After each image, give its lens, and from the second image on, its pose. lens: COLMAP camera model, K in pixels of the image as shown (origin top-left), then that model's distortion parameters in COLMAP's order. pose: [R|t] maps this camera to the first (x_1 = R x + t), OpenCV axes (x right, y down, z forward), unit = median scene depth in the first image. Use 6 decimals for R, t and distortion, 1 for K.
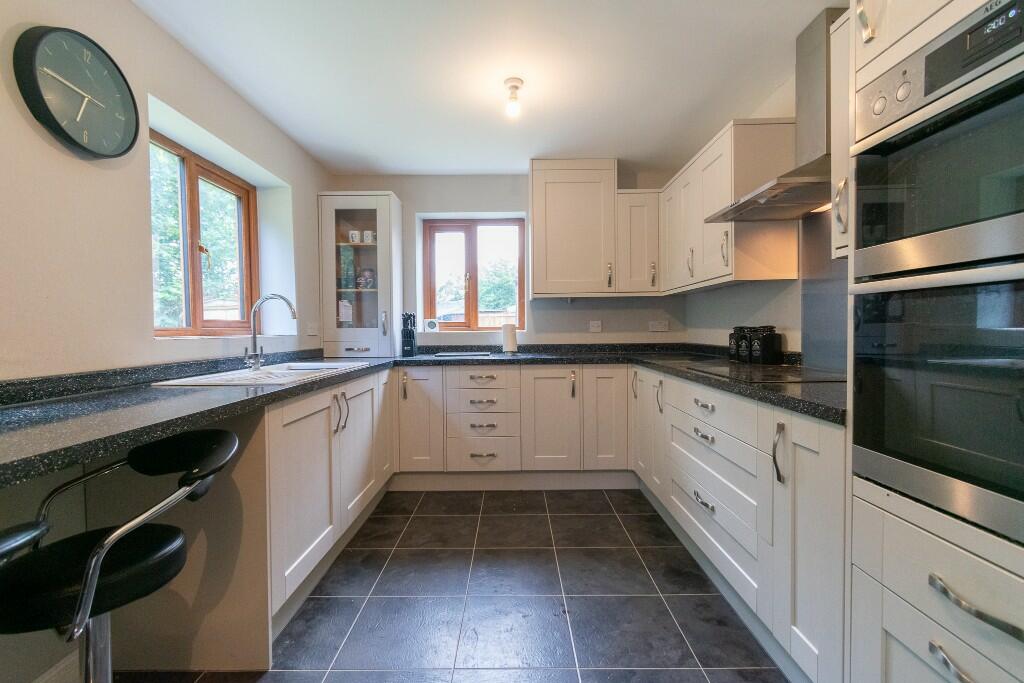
lens RADIAL K [[447.8, 0, 510.2], [0, 447.8, 339.0], [0, 0, 1]] dist [0.003595, -0.001150]
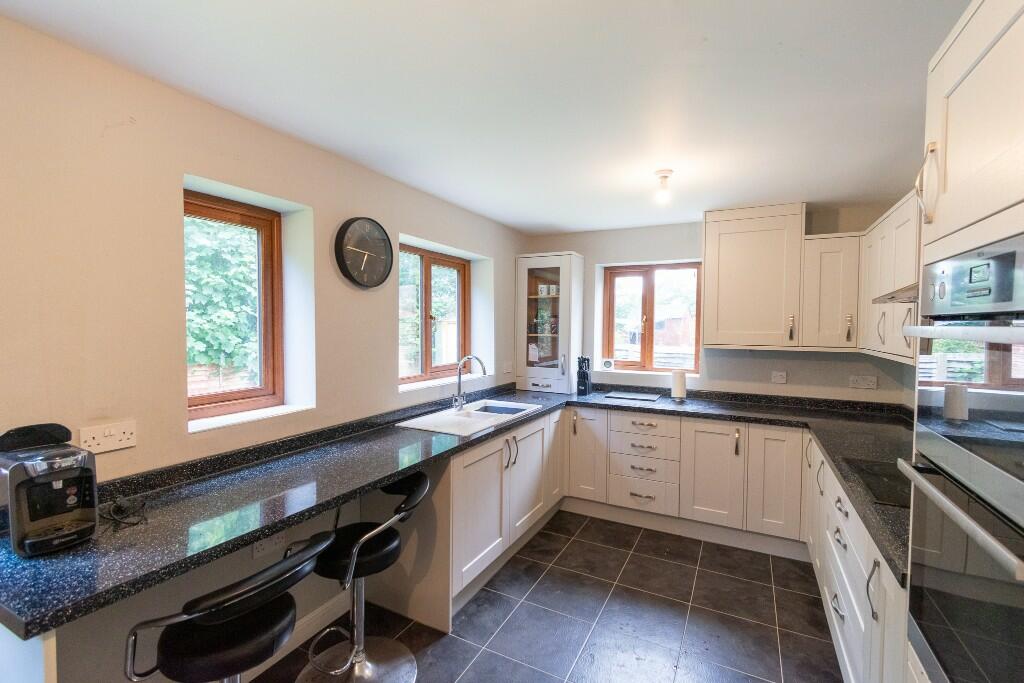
lens RADIAL K [[447.8, 0, 512.3], [0, 447.8, 338.3], [0, 0, 1]] dist [0.003595, -0.001150]
pose [[0.889450, 0.032199, -0.455897, 0.178100], [-0.028262, 0.999481, 0.015453, -0.161243], [0.456158, -0.000860, 0.889898, -0.135052]]
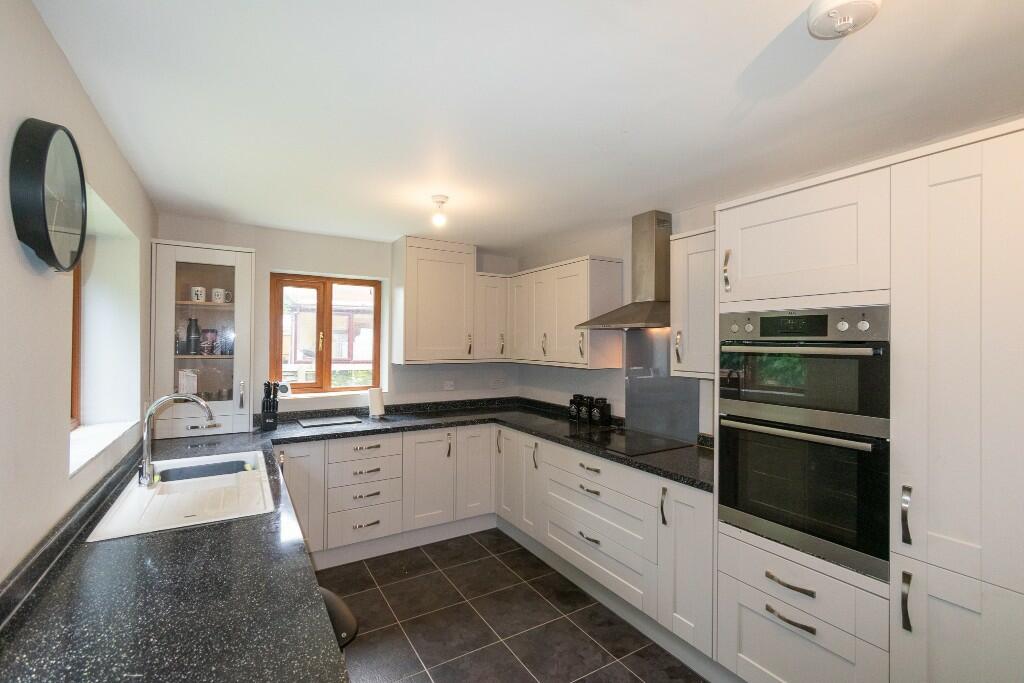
lens RADIAL K [[447.8, 0, 508.4], [0, 447.8, 340.8], [0, 0, 1]] dist [0.003595, -0.001150]
pose [[0.853274, 0.018286, 0.521142, -0.401391], [-0.003378, 0.999558, -0.029543, -0.160490], [-0.521452, 0.023448, 0.852958, -0.053982]]
